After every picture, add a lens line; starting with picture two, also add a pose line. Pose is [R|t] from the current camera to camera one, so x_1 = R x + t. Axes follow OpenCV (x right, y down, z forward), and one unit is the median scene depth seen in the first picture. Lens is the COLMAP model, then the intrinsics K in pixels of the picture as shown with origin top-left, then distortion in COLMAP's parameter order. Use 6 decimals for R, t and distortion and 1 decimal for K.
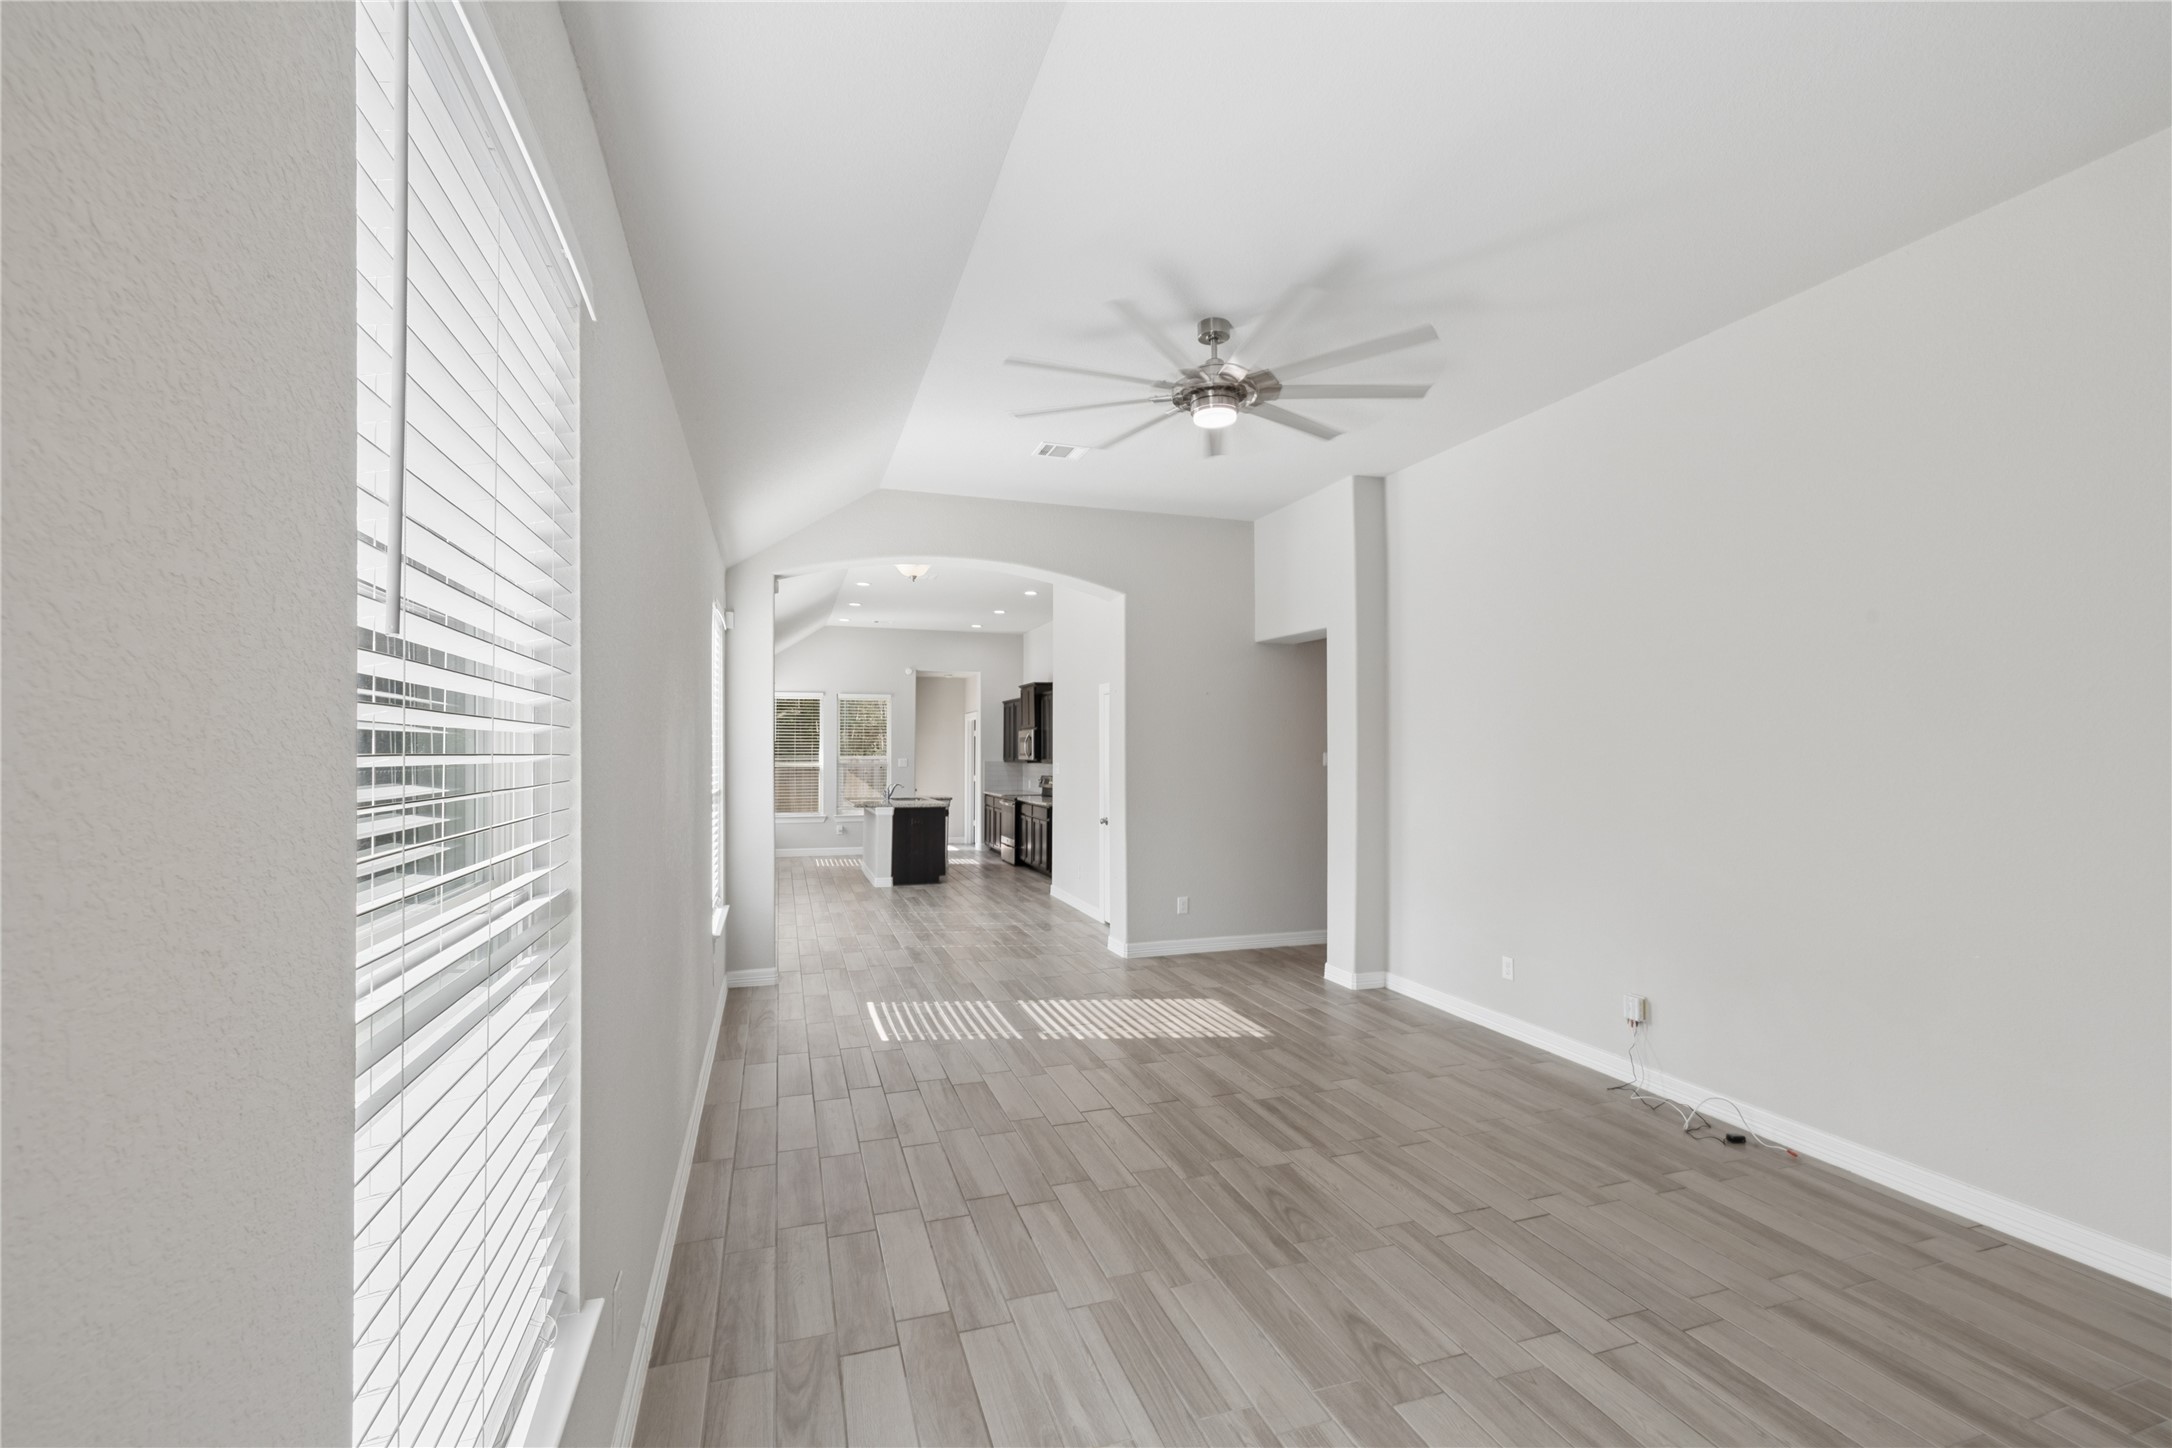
lens RADIAL K [[954.1, 0, 1091.5], [0, 954.1, 732.3], [0, 0, 1]] dist [0.001338, -0.001174]
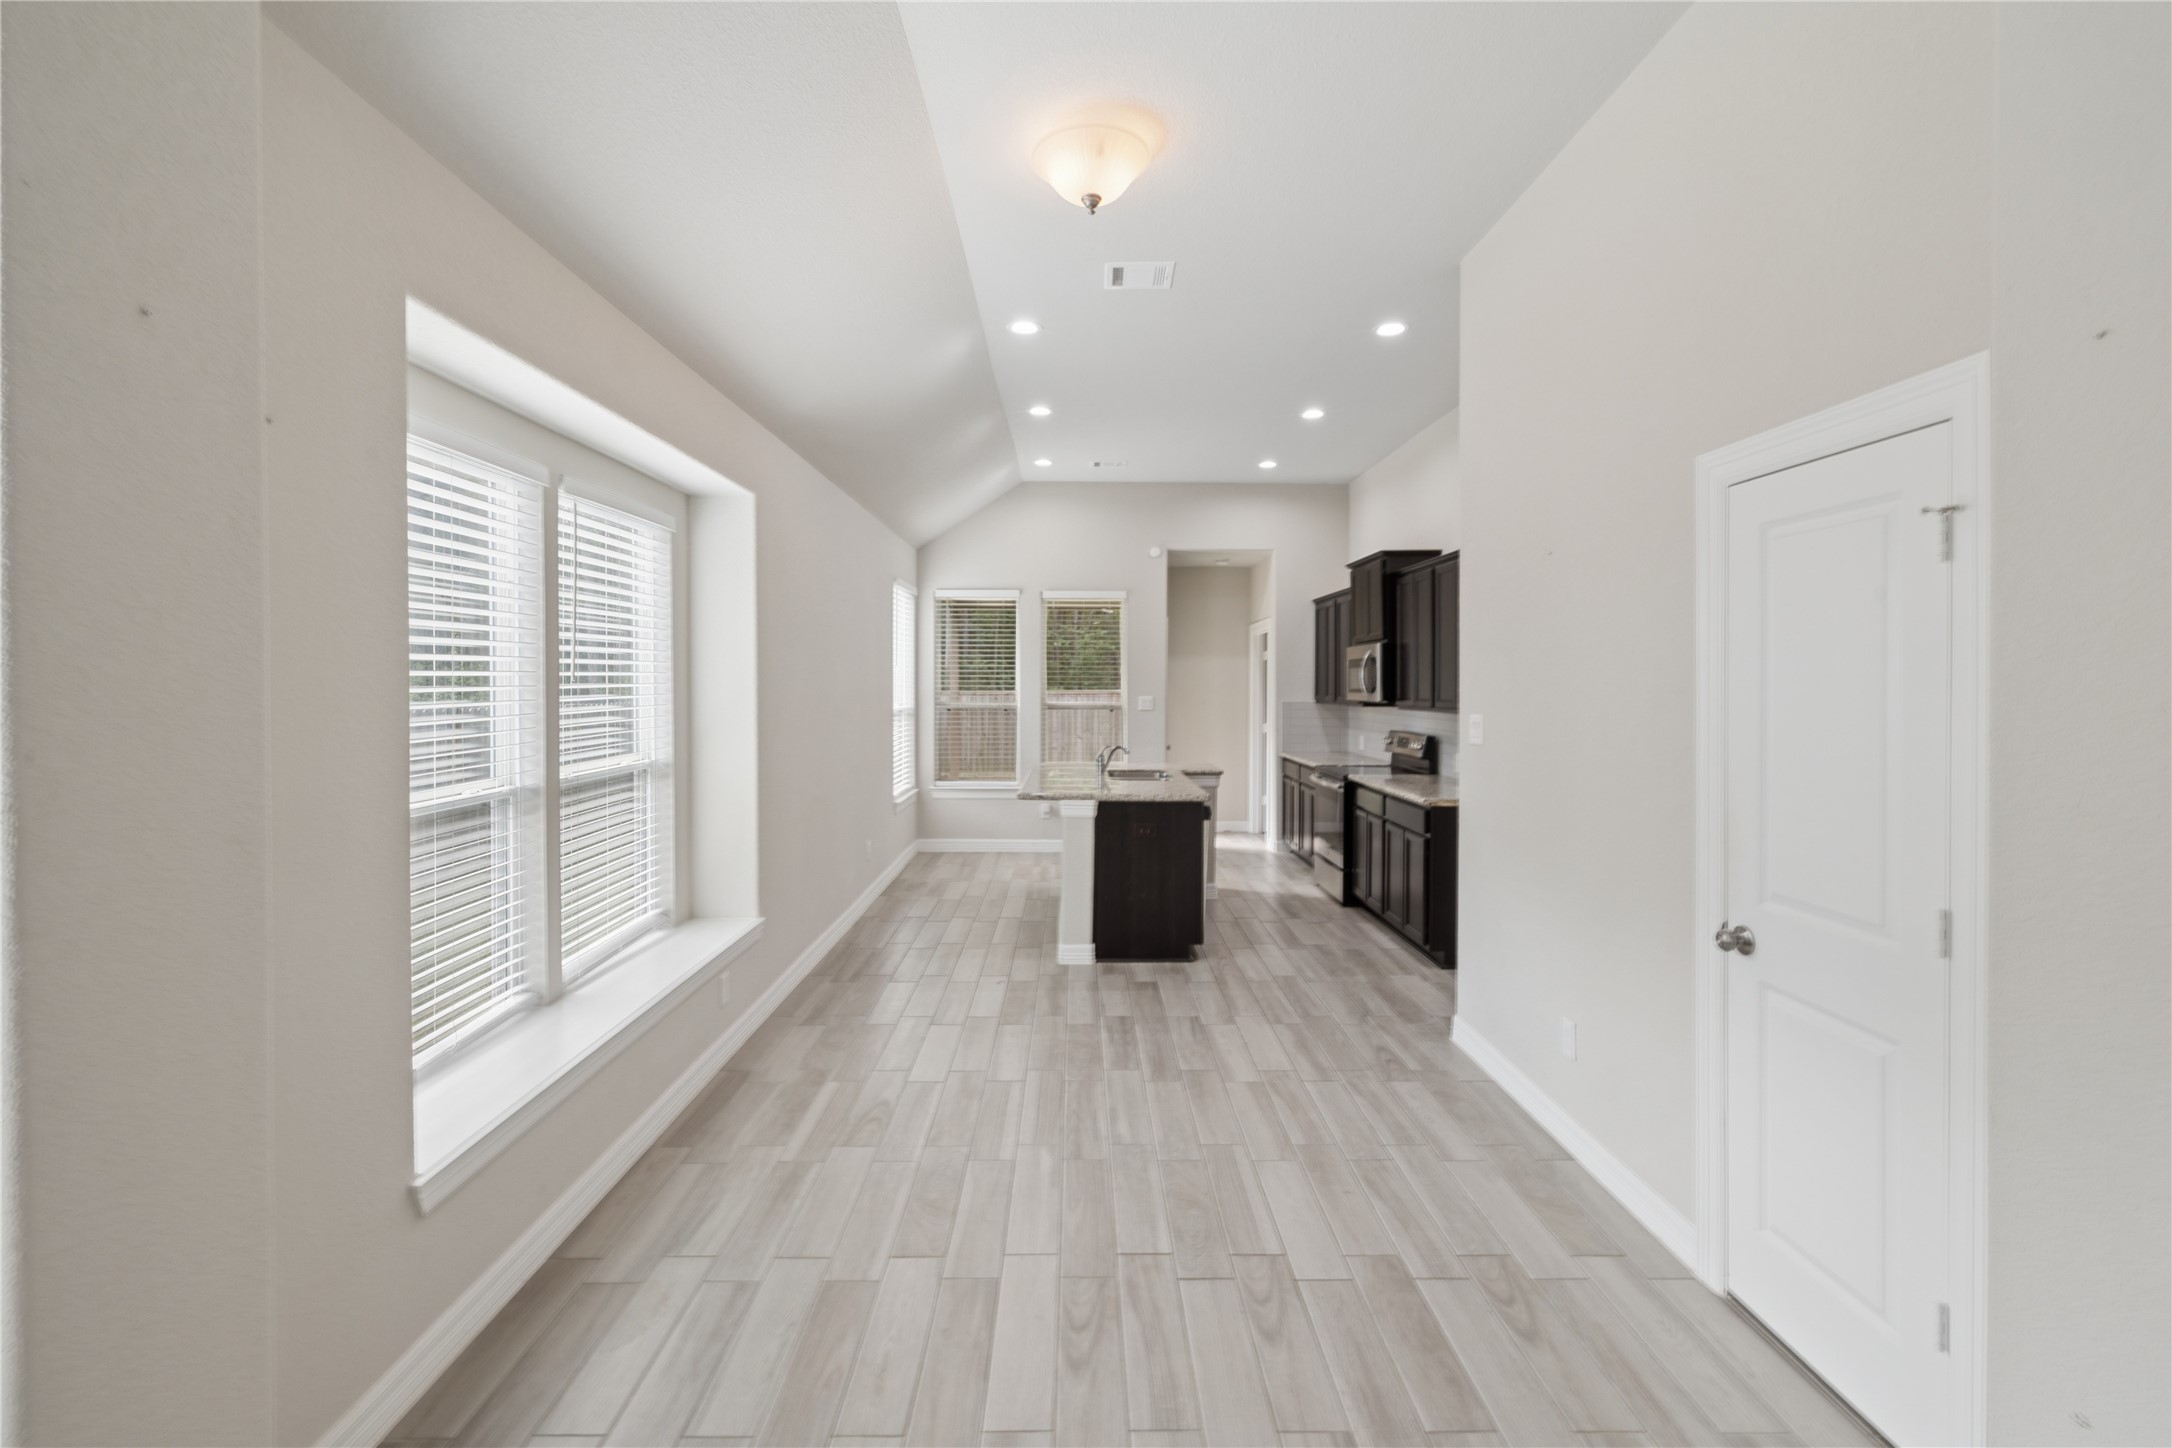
lens RADIAL K [[954.1, 0, 1086.8], [0, 954.1, 700.6], [0, 0, 1]] dist [0.001338, -0.001174]
pose [[0.953579, 0.010049, -0.300976, -0.048529], [0.001668, 0.999251, 0.038649, 0.006847], [0.301139, -0.037357, 0.952848, 0.389400]]
